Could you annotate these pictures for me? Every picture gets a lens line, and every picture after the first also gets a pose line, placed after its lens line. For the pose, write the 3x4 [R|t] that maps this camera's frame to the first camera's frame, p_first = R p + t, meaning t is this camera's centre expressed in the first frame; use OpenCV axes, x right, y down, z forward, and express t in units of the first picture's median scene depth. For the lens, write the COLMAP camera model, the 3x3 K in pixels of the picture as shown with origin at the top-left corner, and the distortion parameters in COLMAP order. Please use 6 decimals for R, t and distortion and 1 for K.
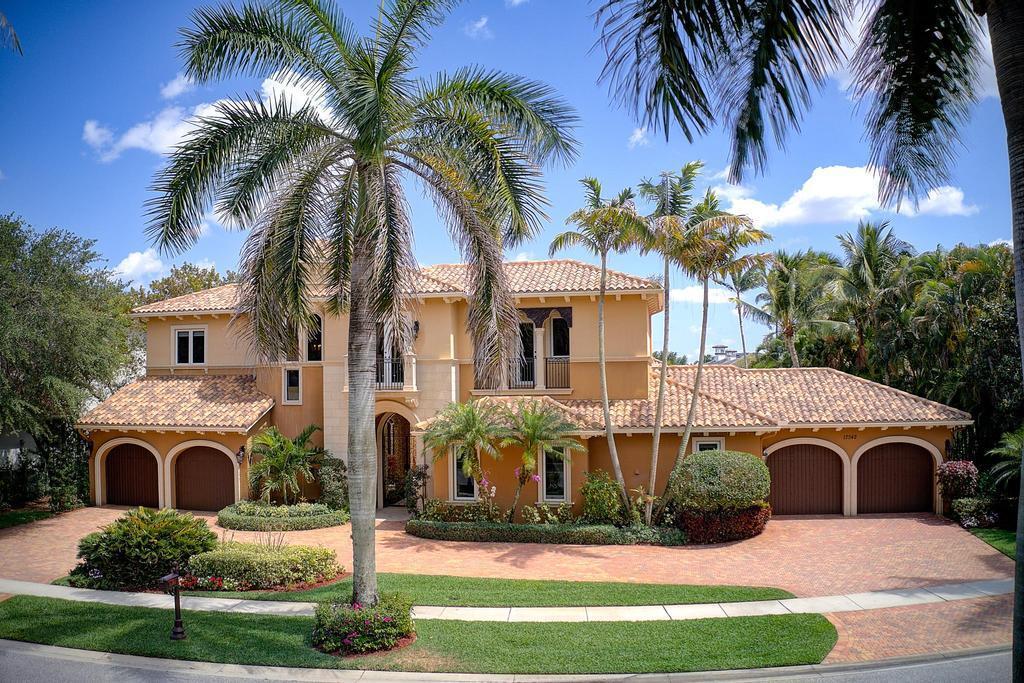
lens RADIAL K [[798.6, 0, 512.0], [0, 798.6, 341.5], [0, 0, 1]] dist [-0.193745, 0.029085]
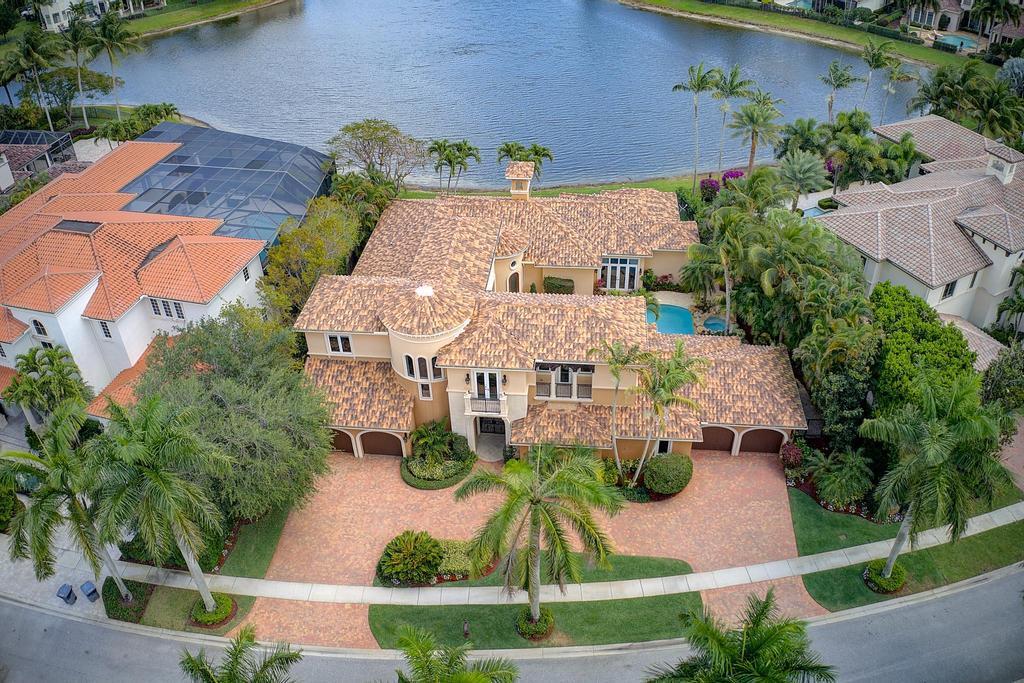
lens RADIAL K [[798.6, 0, 512.0], [0, 798.6, 341.5], [0, 0, 1]] dist [-0.193745, 0.029085]
pose [[0.996607, -0.052912, 0.063038, -0.196219], [0.001961, 0.780995, 0.624534, -1.084179], [-0.082278, -0.622292, 0.778449, -0.270961]]
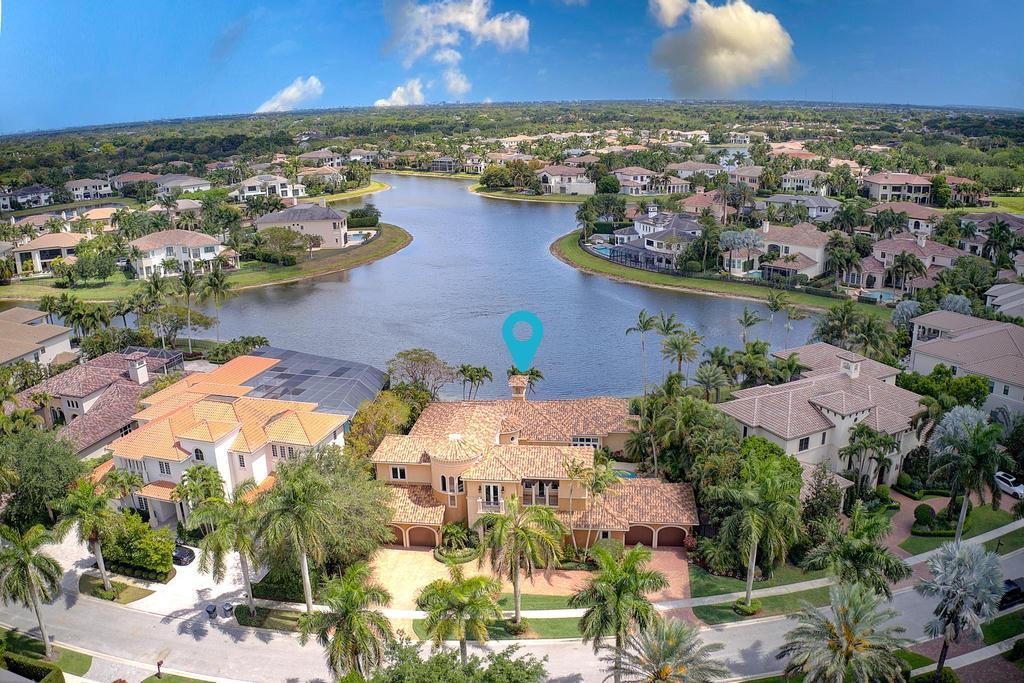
lens RADIAL K [[798.6, 0, 512.0], [0, 798.6, 341.5], [0, 0, 1]] dist [-0.193745, 0.029085]
pose [[0.998245, -0.017602, 0.056545, -0.220993], [-0.001690, 0.945955, 0.324293, -1.303169], [-0.059198, -0.323819, 0.944265, -1.332429]]
